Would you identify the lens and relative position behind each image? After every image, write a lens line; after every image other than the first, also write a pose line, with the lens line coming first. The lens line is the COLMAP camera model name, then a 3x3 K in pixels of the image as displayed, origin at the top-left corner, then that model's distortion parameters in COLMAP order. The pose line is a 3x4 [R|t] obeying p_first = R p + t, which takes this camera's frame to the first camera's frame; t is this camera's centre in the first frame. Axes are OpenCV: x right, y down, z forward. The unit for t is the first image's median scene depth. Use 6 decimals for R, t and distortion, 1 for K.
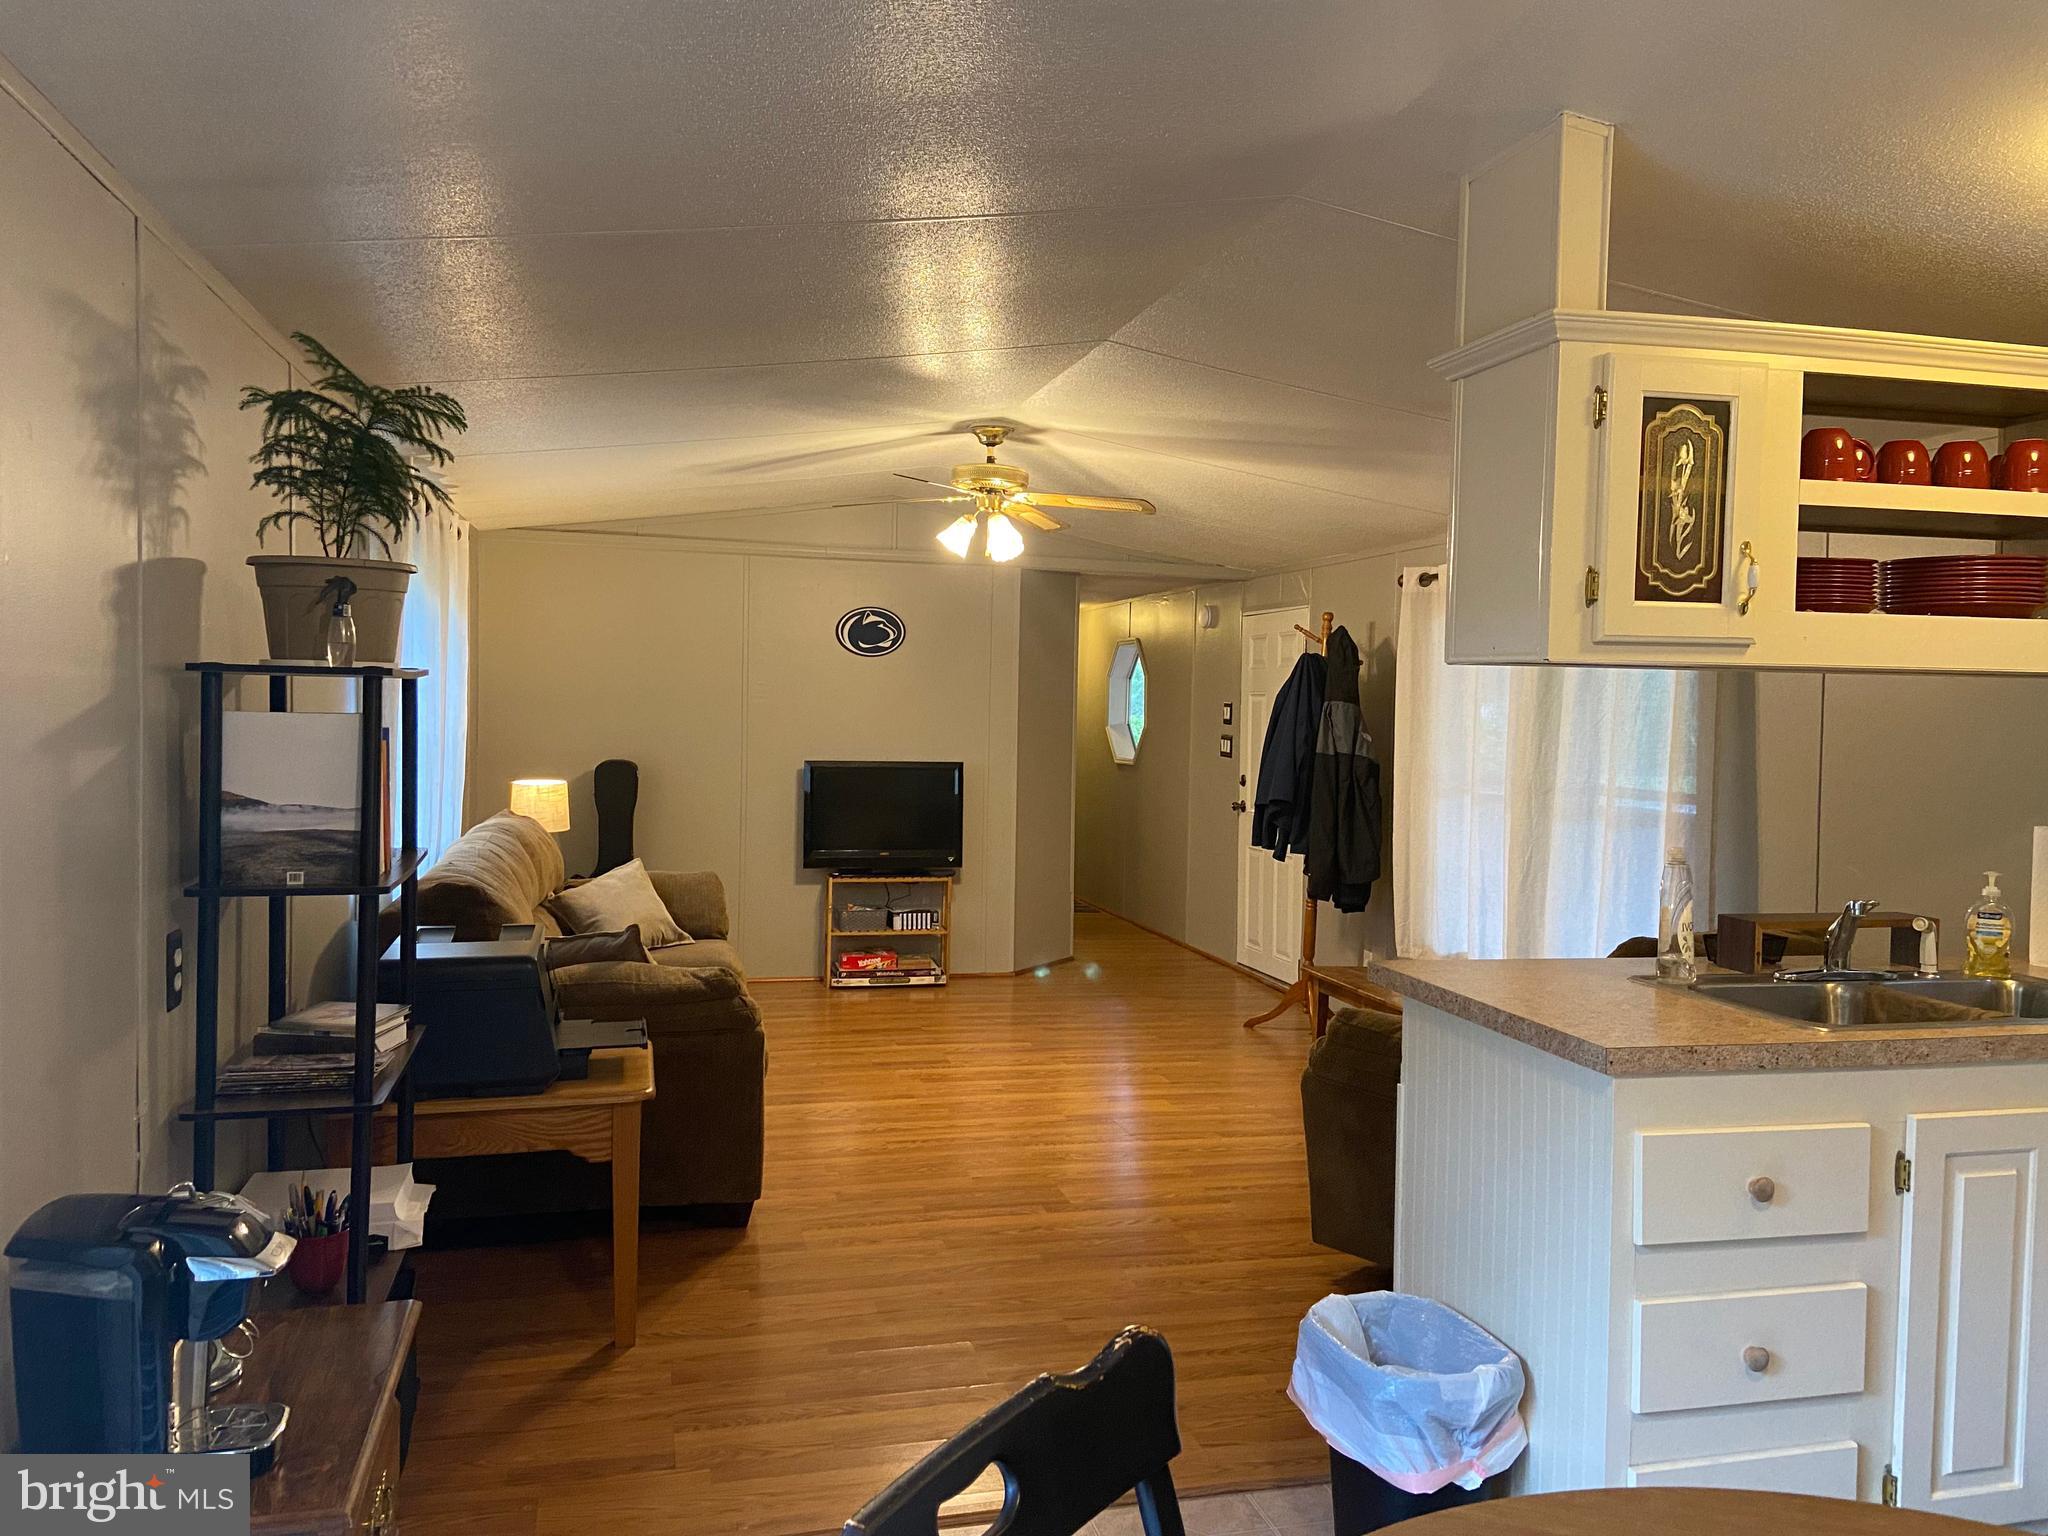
lens RADIAL K [[1545.5, 0, 1020.7], [0, 1545.5, 739.5], [0, 0, 1]] dist [0.106573, -0.132622]
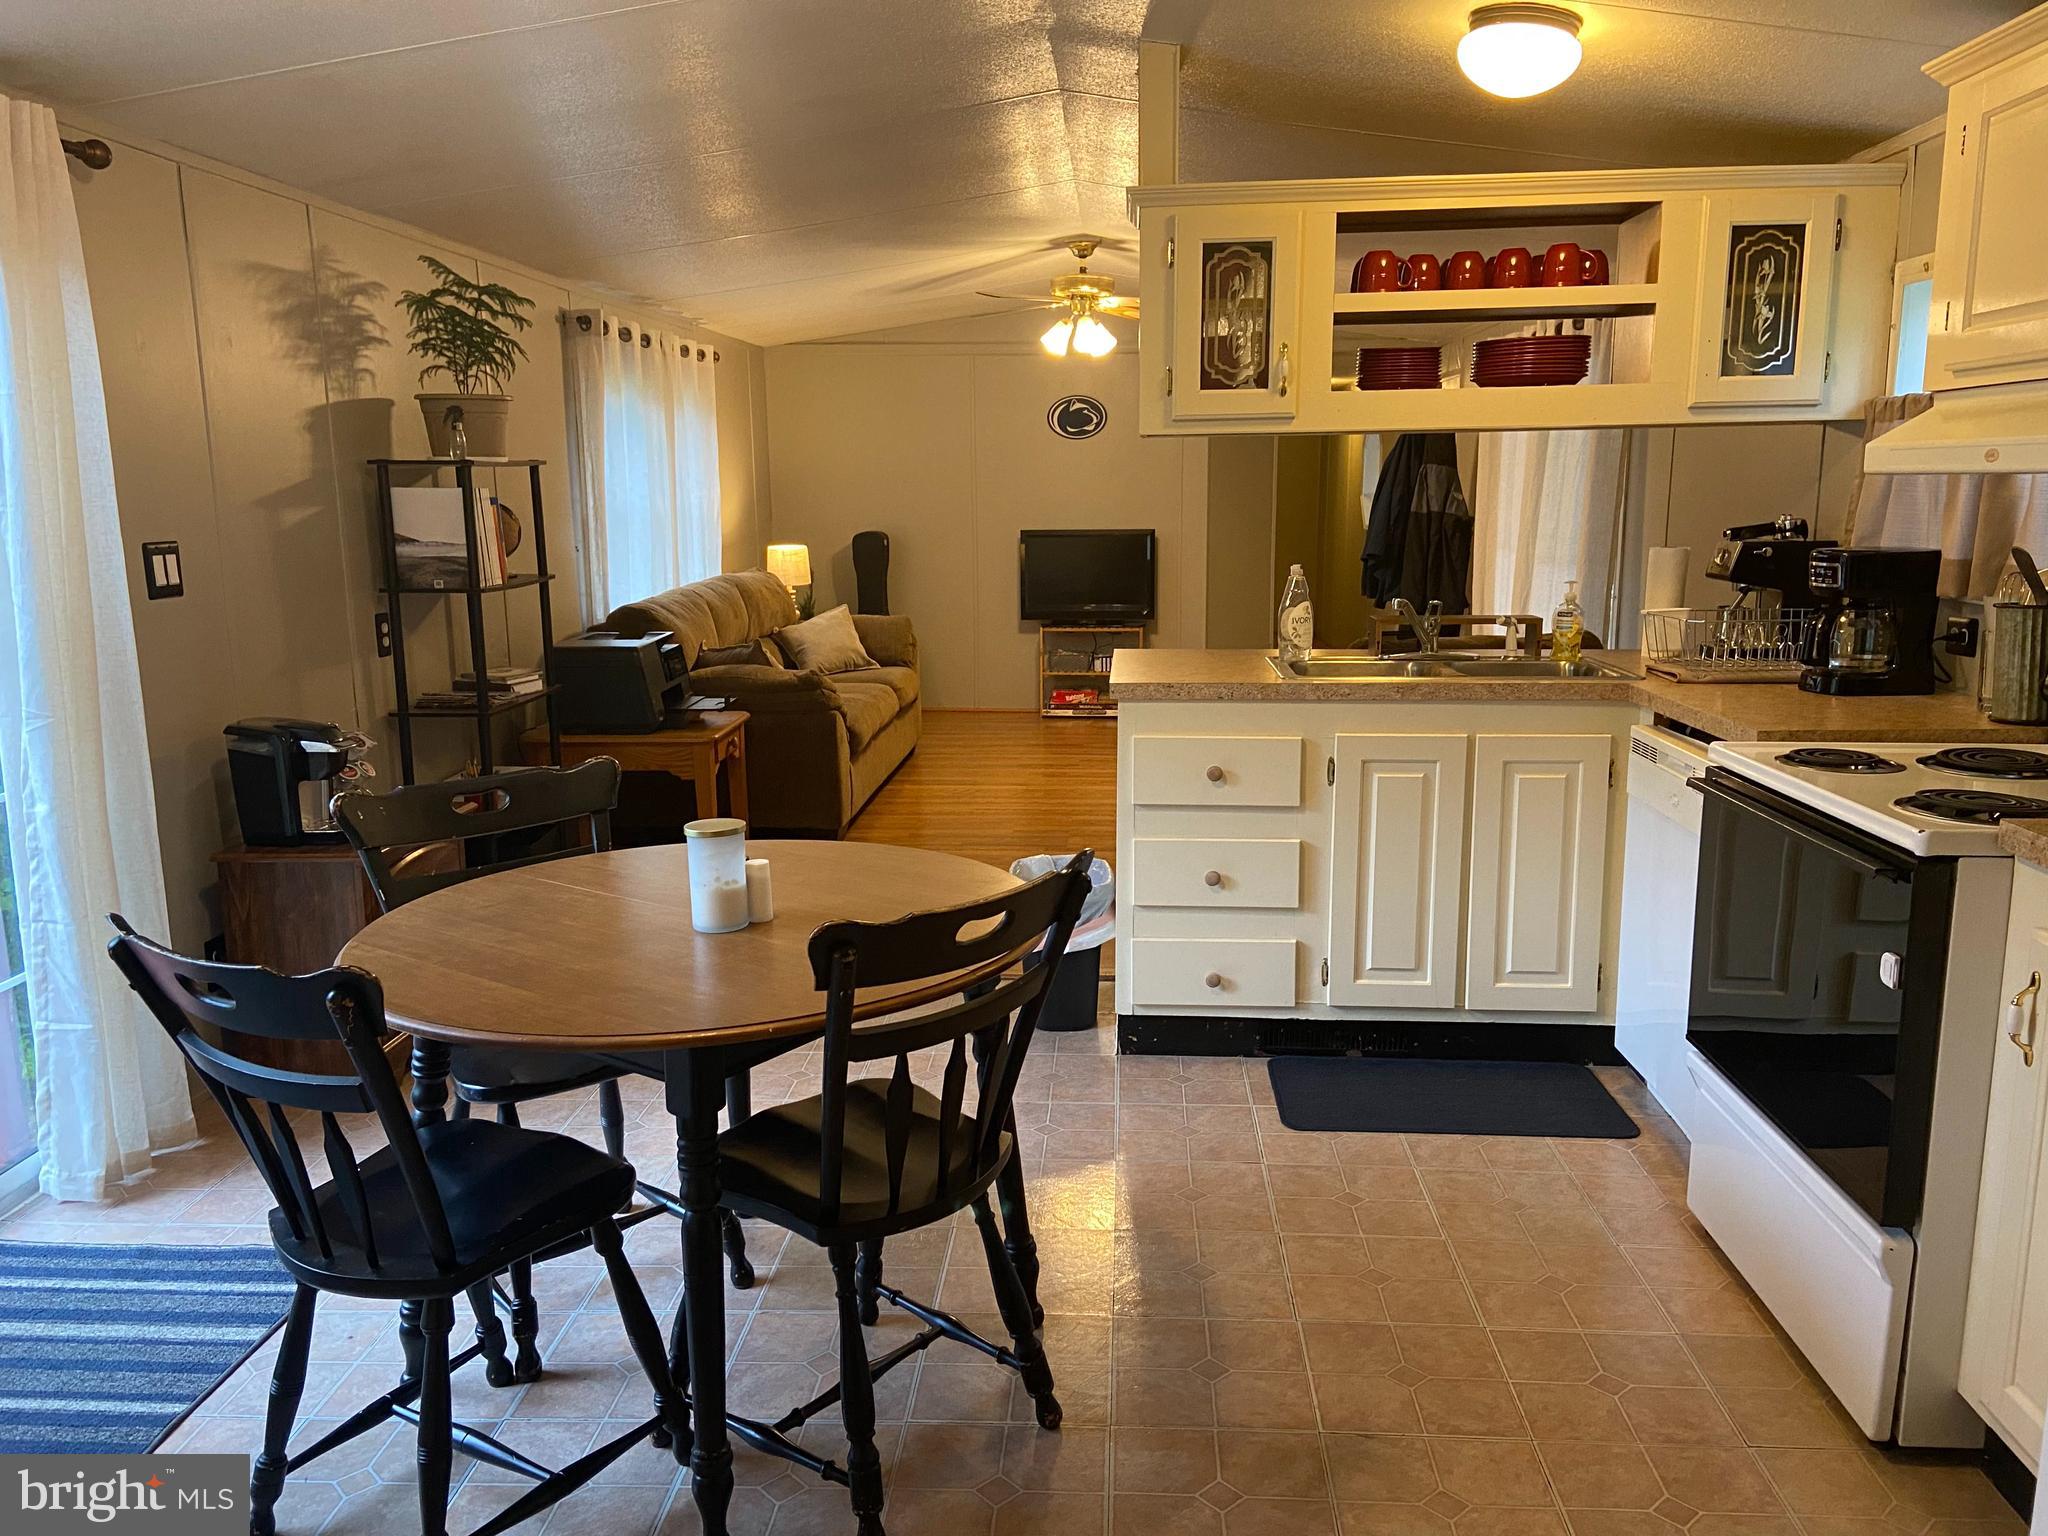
lens RADIAL K [[1545.5, 0, 1032.0], [0, 1545.5, 774.1], [0, 0, 1]] dist [0.106573, -0.132622]
pose [[0.953168, 0.030604, -0.300889, 0.675453], [0.017948, 0.987390, 0.157286, 0.033263], [0.301908, -0.155320, 0.940599, -0.458918]]
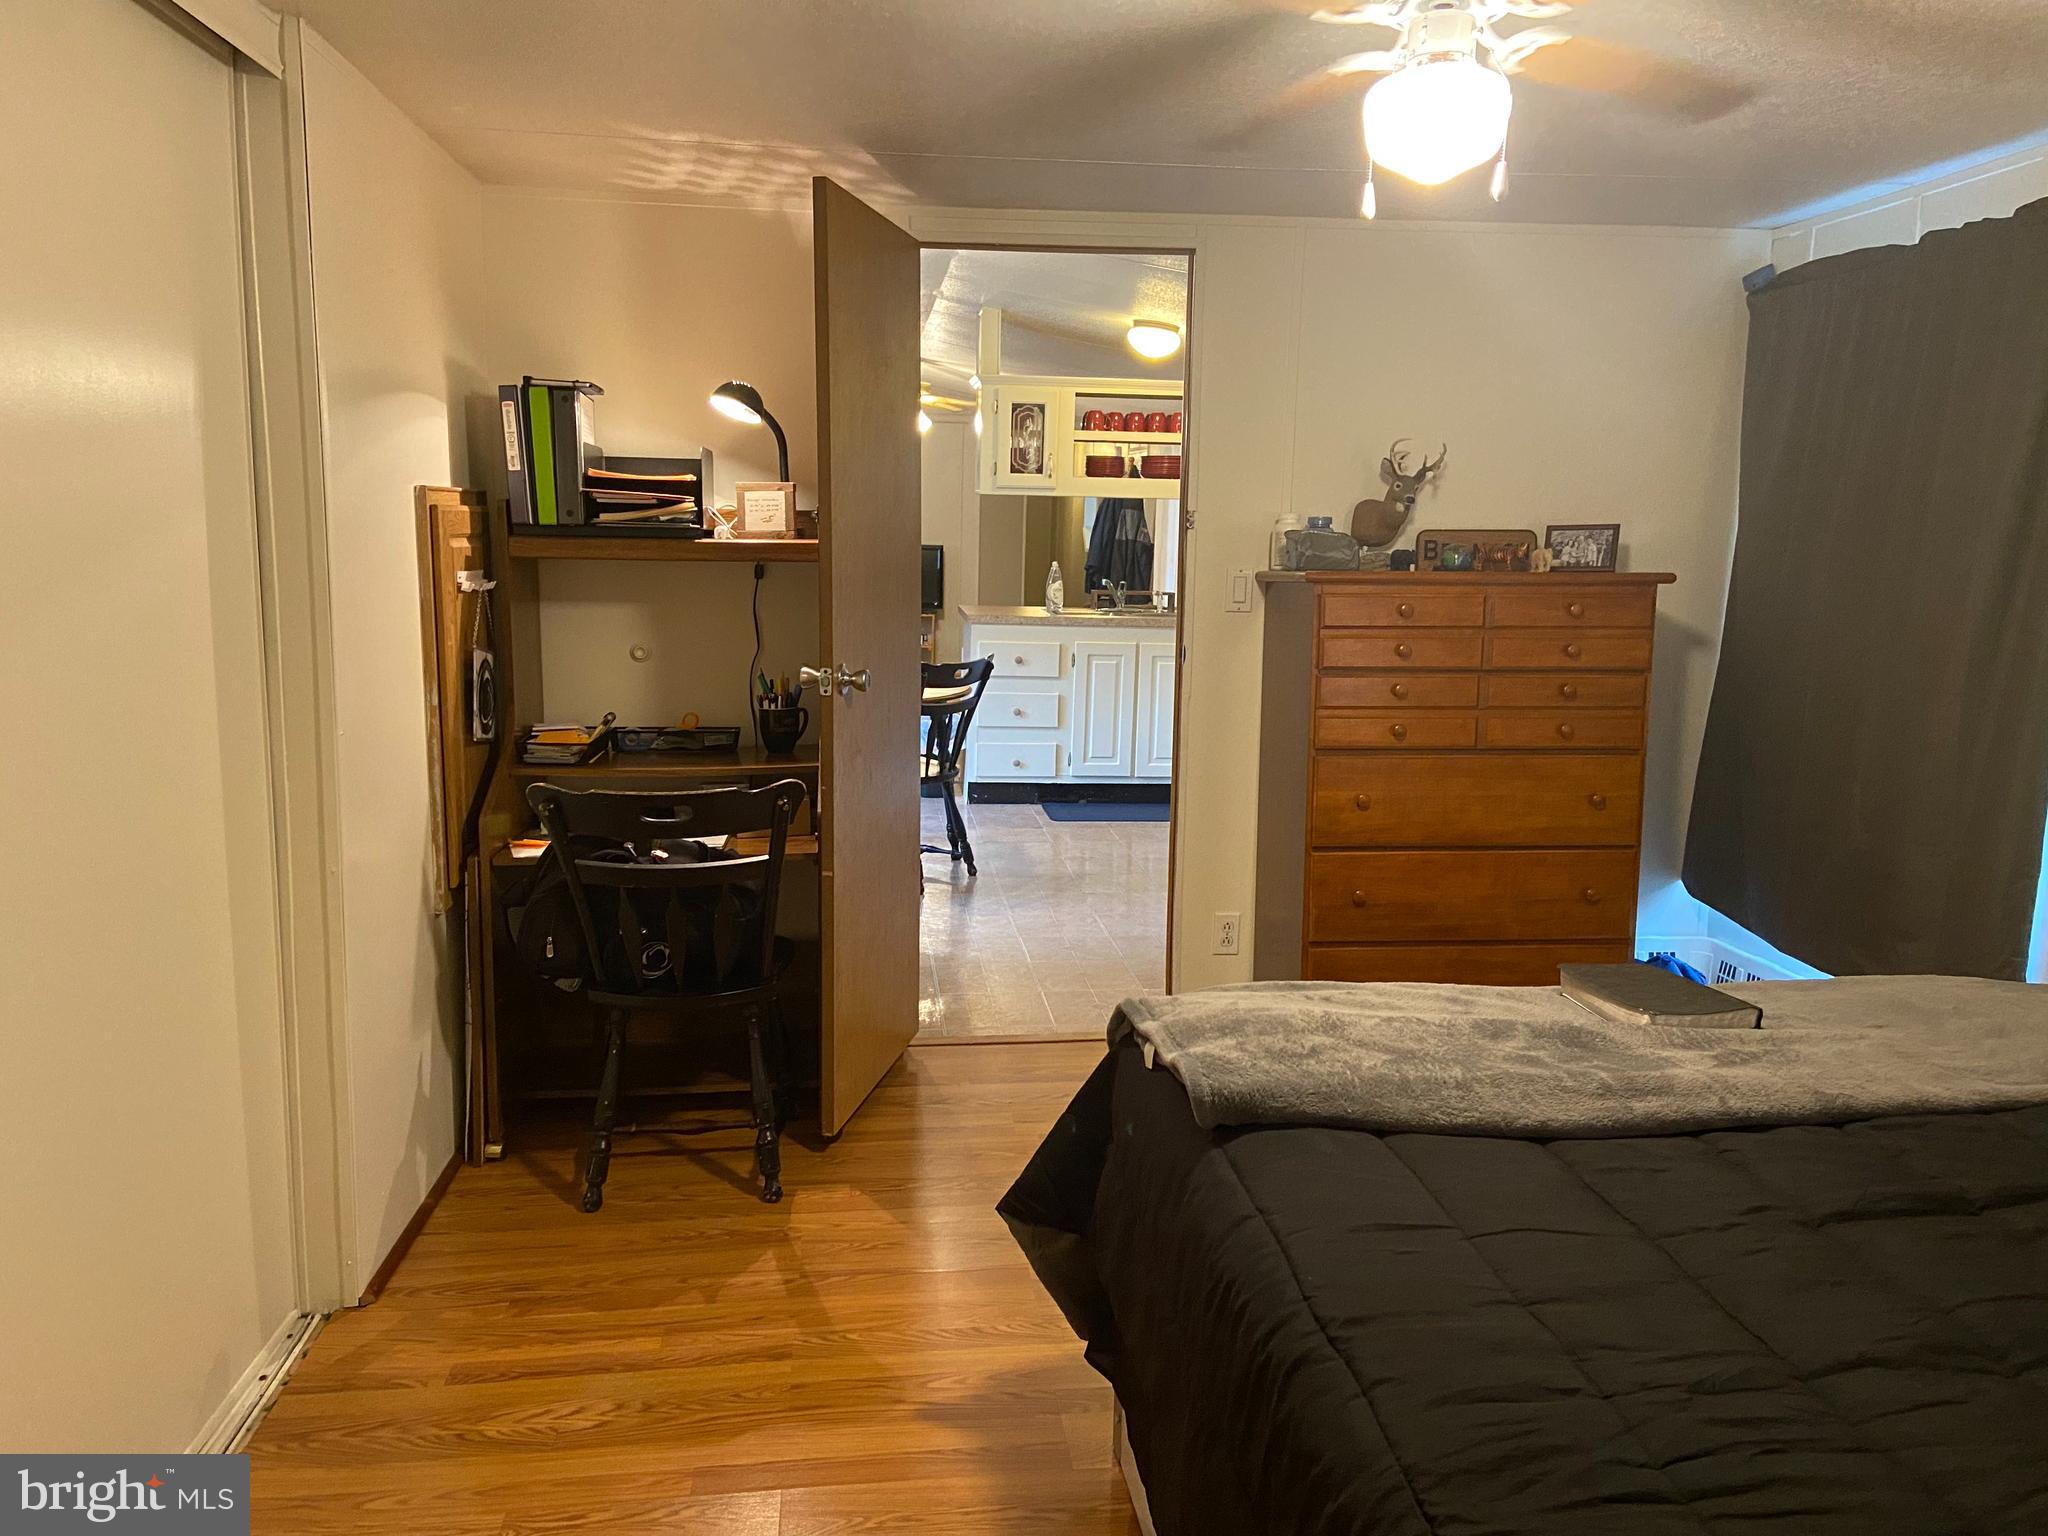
lens RADIAL K [[1545.5, 0, 1019.6], [0, 1545.5, 763.9], [0, 0, 1]] dist [0.106573, -0.132622]
pose [[0.990282, 0.030103, -0.135775, 0.808661], [-0.011315, 0.990495, 0.137080, 0.052655], [0.138611, -0.134212, 0.981211, -1.918431]]
